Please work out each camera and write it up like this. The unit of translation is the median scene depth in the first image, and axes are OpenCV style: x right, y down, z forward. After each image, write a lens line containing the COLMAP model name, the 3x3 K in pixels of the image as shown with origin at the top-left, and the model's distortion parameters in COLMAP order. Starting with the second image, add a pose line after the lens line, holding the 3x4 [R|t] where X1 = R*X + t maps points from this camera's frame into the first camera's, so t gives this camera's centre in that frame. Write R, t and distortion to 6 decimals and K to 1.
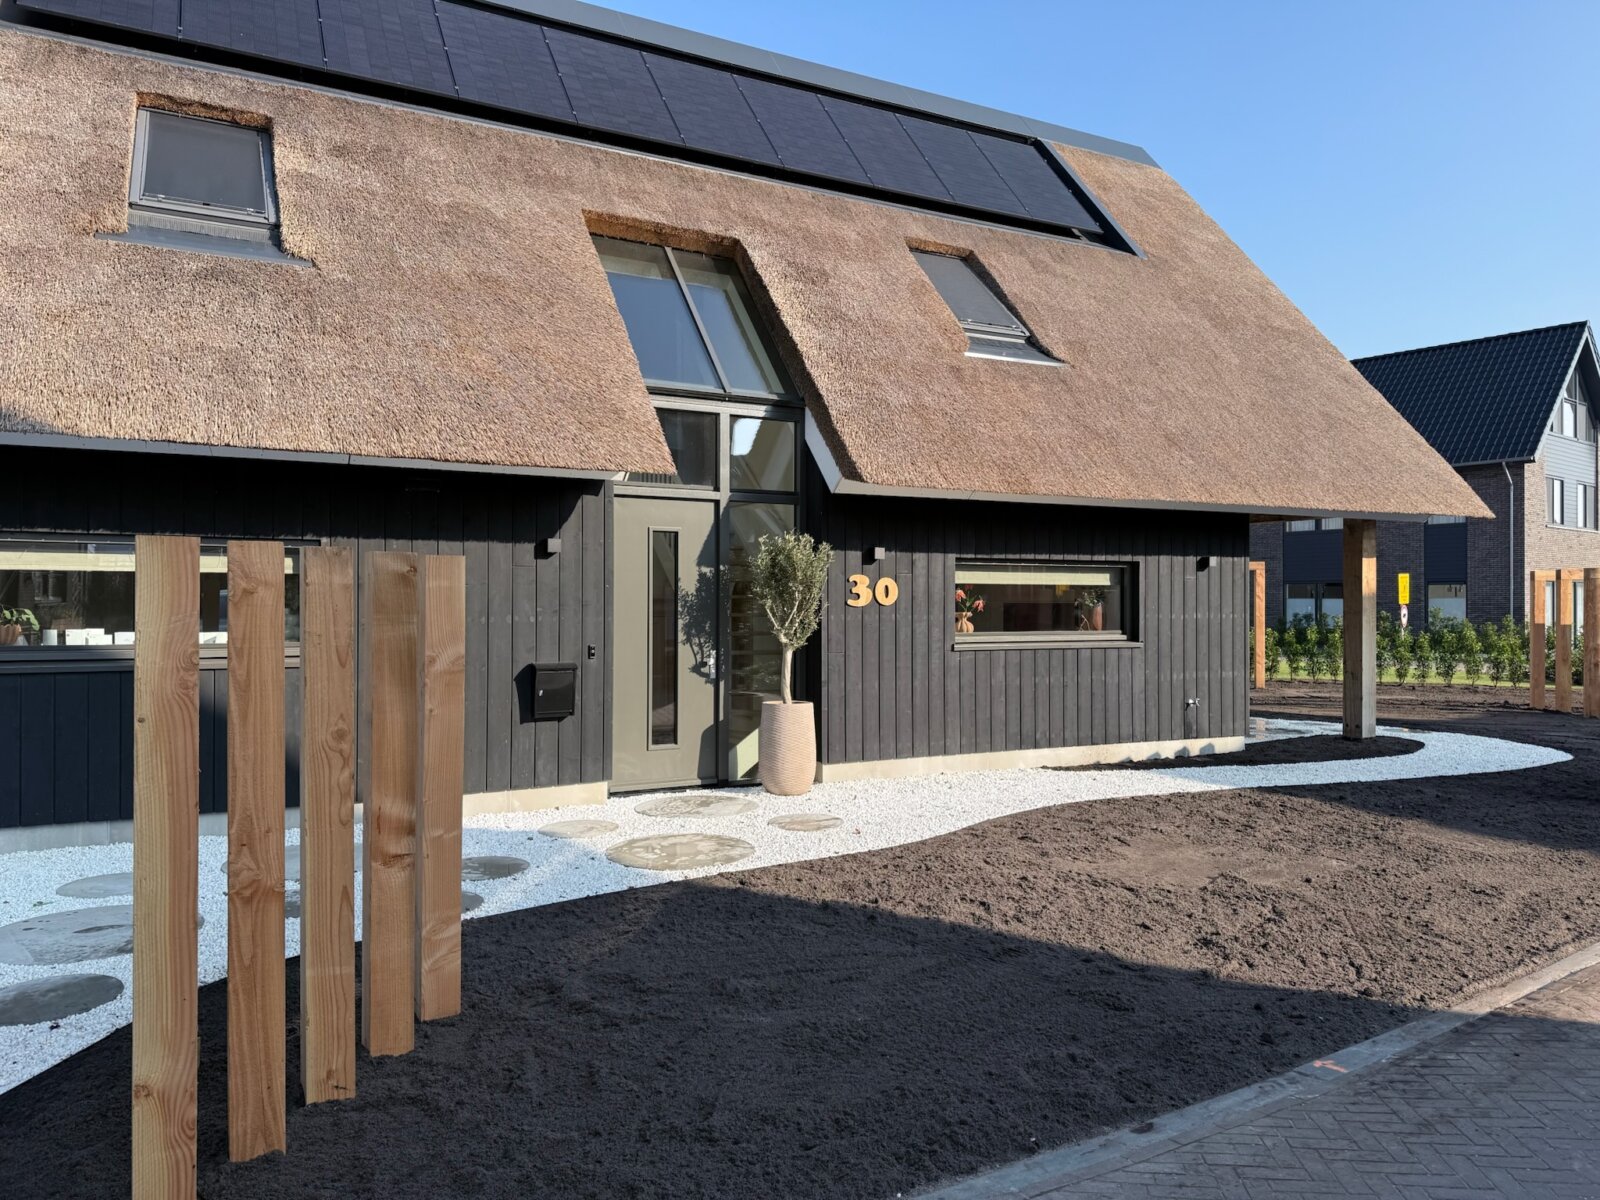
lens RADIAL K [[1106.2, 0, 800.0], [0, 1106.2, 600.0], [0, 0, 1]] dist [0.099410, -0.135362]
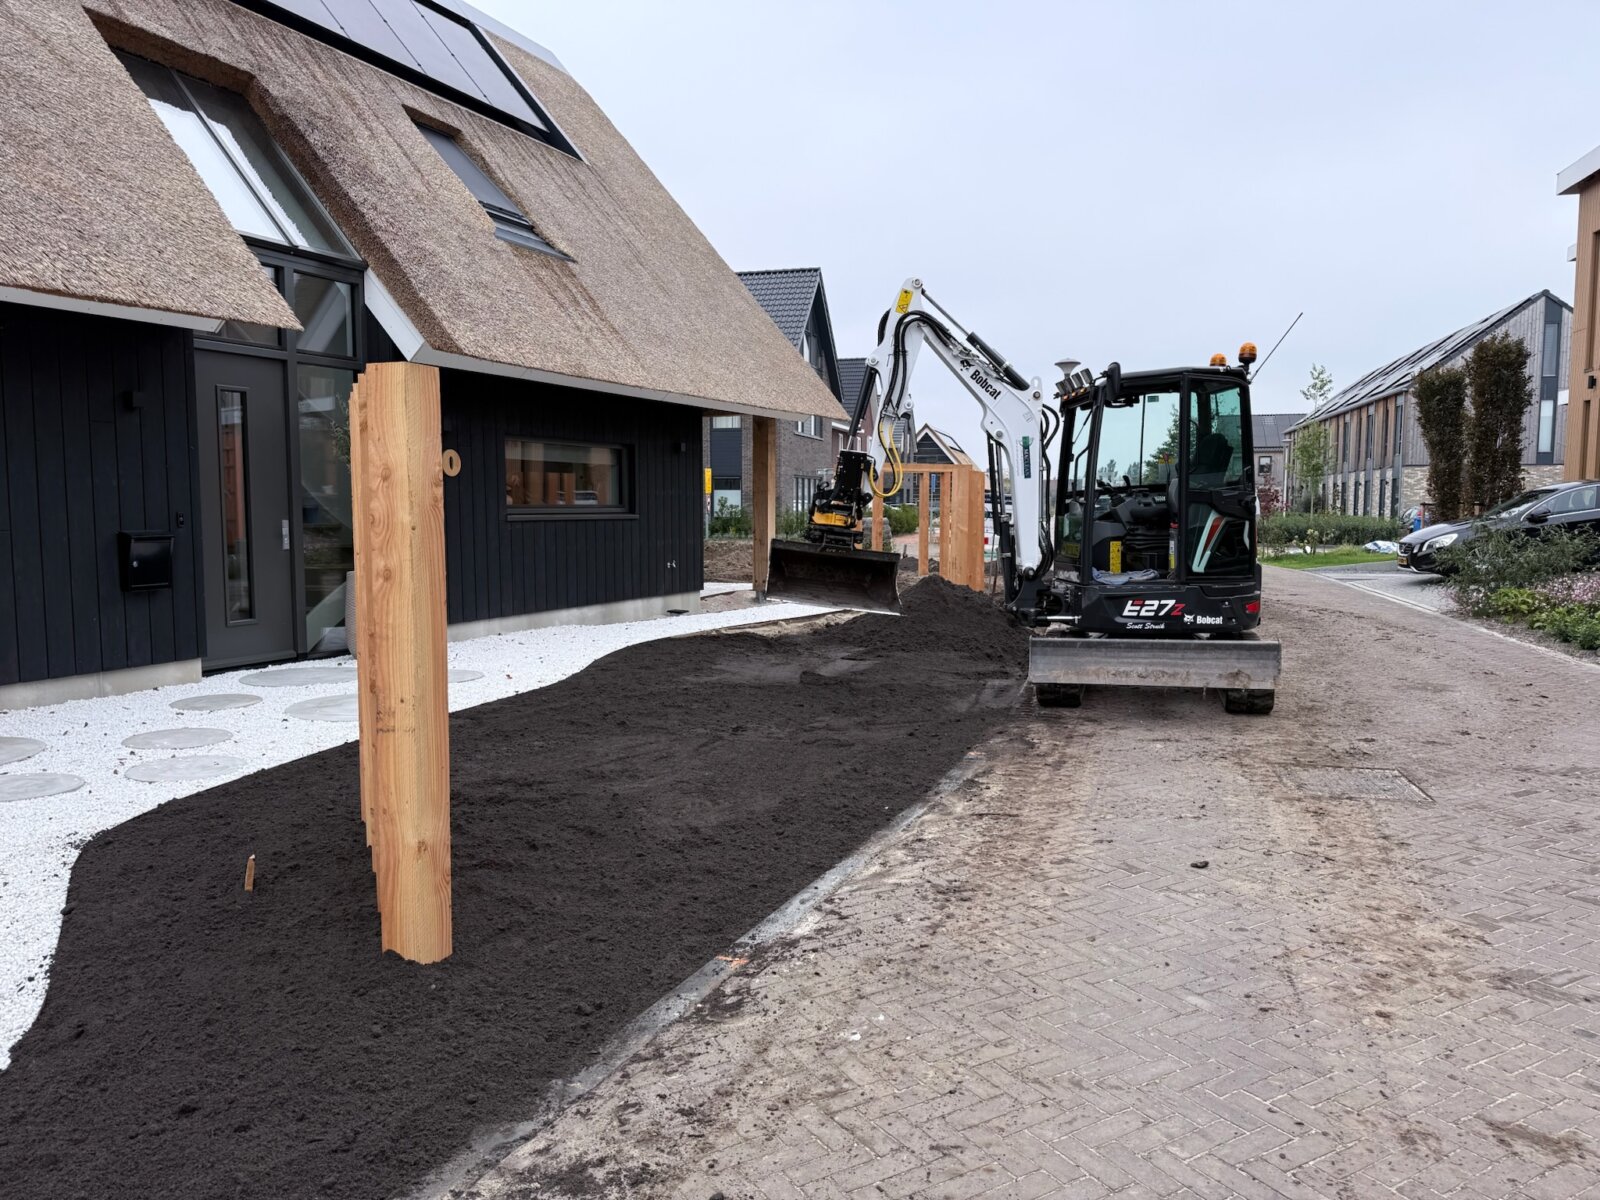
lens RADIAL K [[1106.2, 0, 800.0], [0, 1106.2, 600.0], [0, 0, 1]] dist [0.099410, -0.135362]
pose [[0.800340, -0.053509, 0.597154, -0.318527], [-0.002226, 0.995737, 0.092208, 0.024260], [-0.599543, -0.075127, 0.796809, -0.049364]]
